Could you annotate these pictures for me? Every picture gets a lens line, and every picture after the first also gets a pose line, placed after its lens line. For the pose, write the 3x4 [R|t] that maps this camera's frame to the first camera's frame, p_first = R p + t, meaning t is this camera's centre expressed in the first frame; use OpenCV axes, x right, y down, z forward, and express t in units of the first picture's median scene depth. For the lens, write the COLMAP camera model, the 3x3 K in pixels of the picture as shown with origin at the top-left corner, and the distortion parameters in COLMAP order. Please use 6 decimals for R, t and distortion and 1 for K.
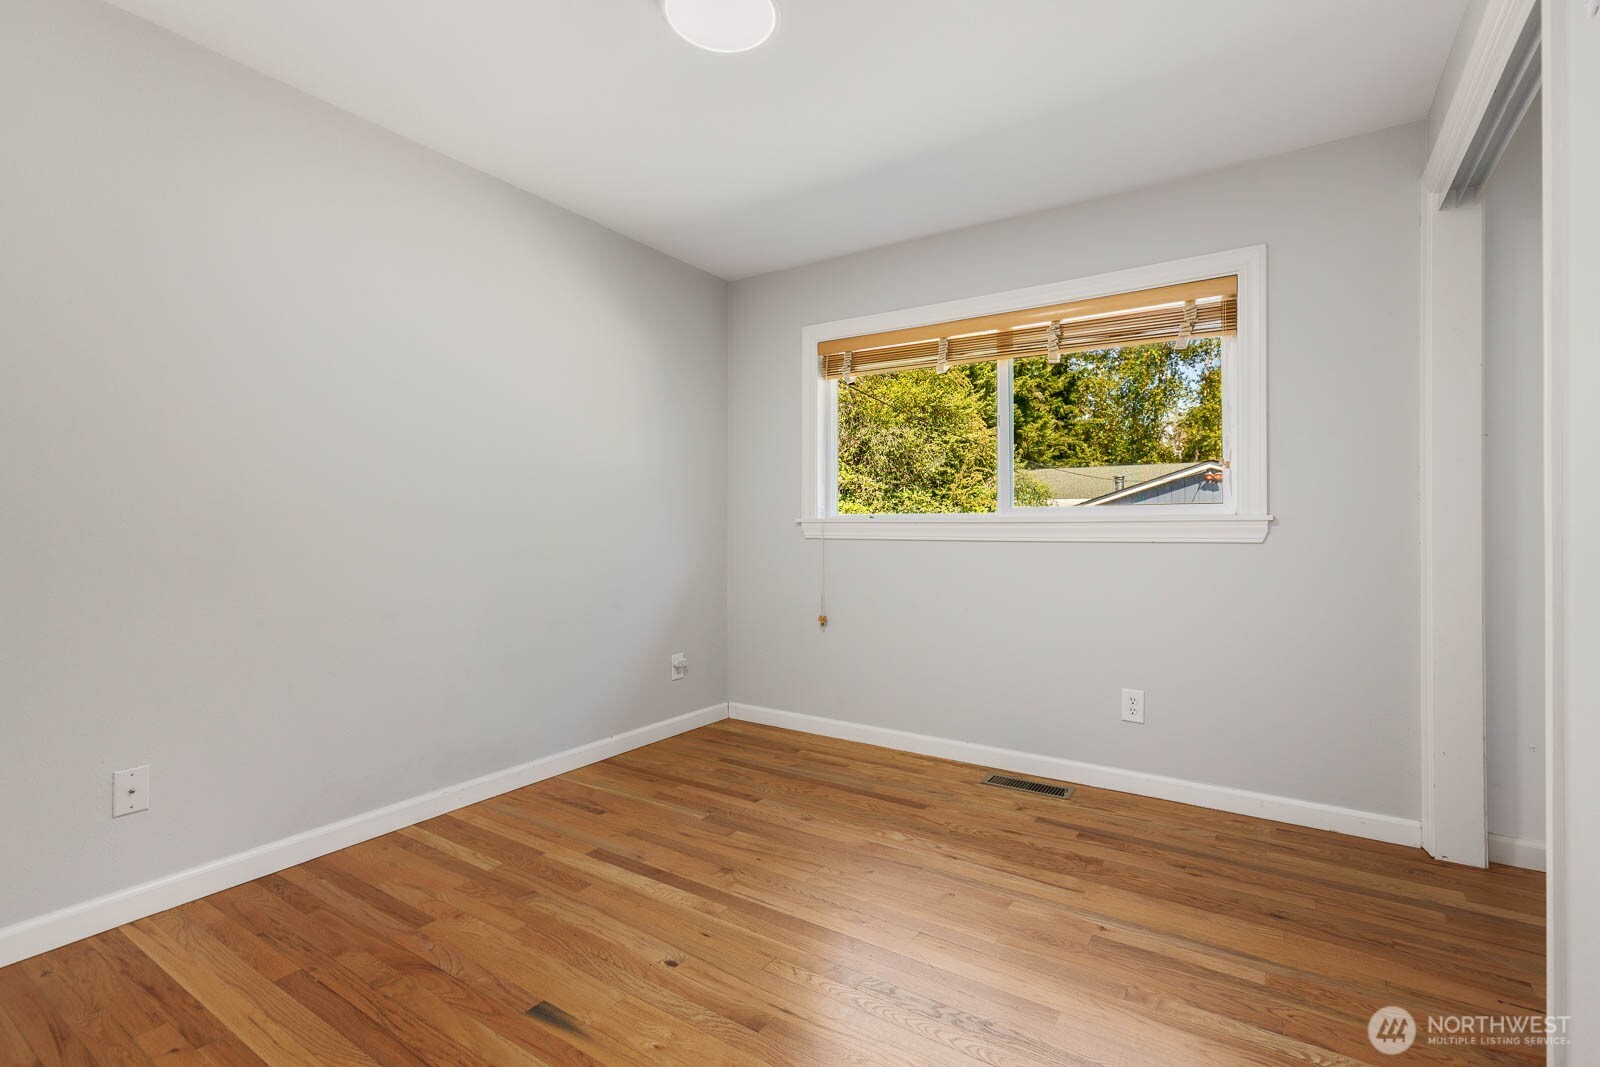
lens RADIAL K [[726.4, 0, 806.3], [0, 726.4, 536.4], [0, 0, 1]] dist [0.002830, -0.000383]
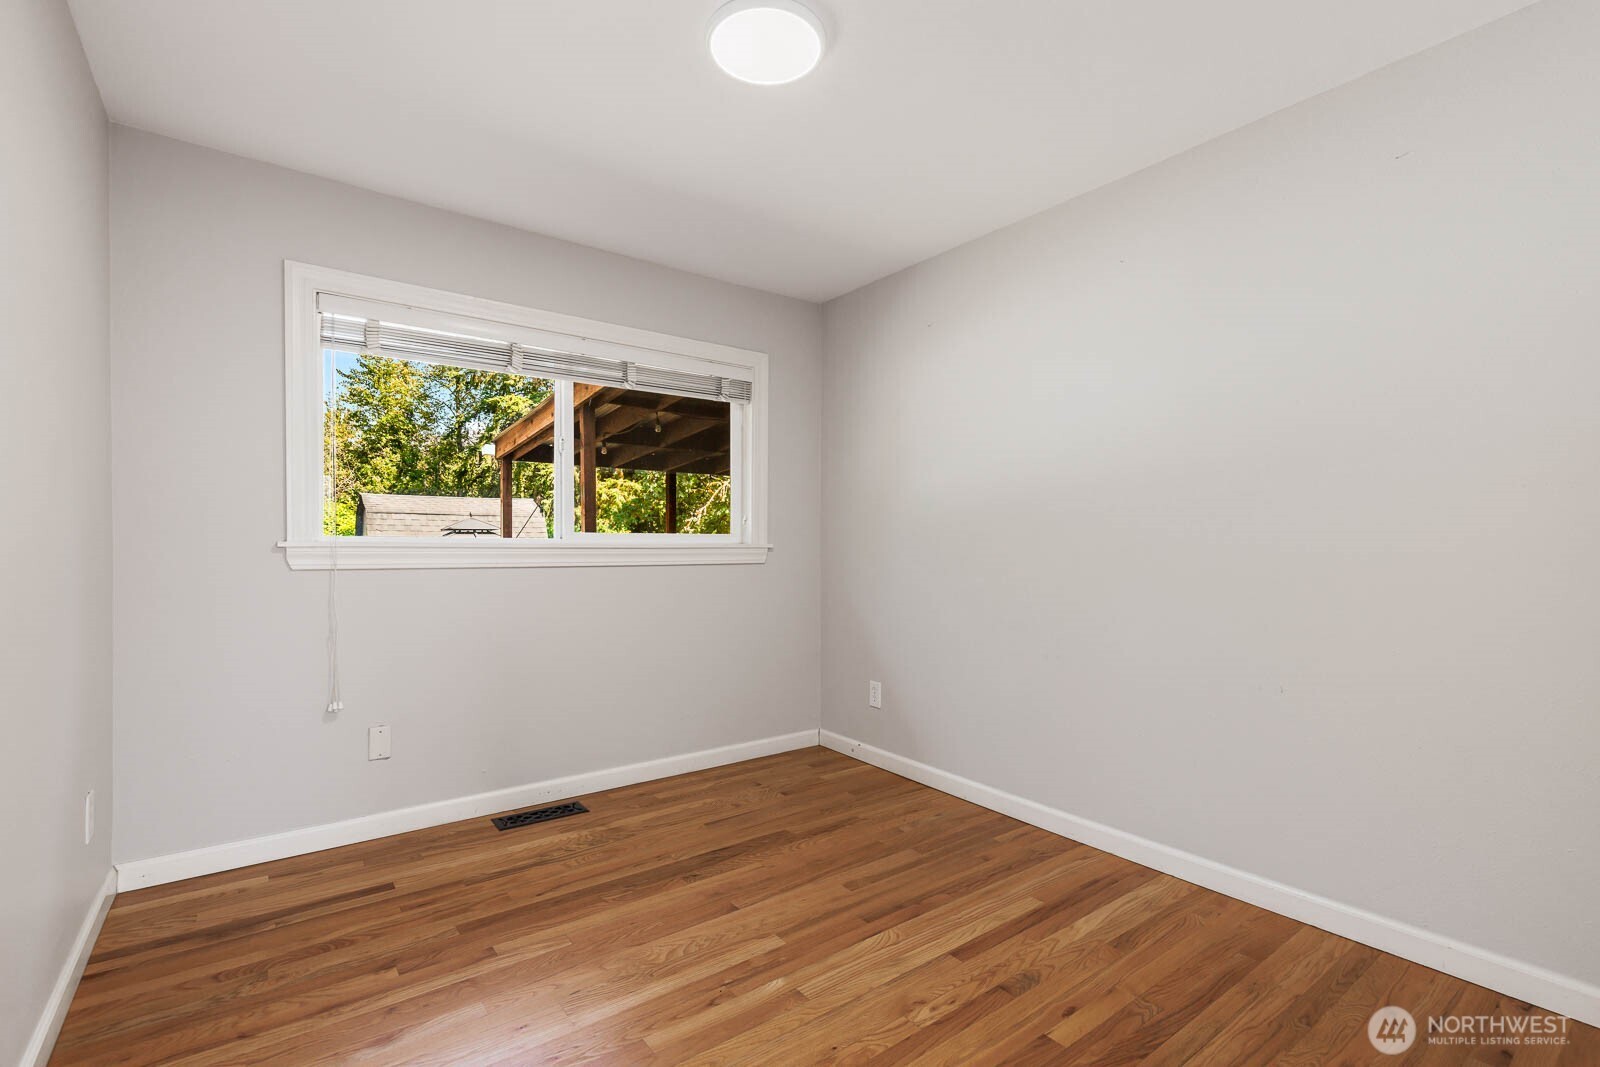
lens RADIAL K [[726.4, 0, 806.3], [0, 726.4, 536.4], [0, 0, 1]] dist [0.002830, -0.000383]
pose [[0.298711, 0.020690, 0.954119, -0.649181], [0.013923, 0.999564, -0.026034, -0.004931], [-0.954242, 0.021061, 0.298293, 0.442293]]
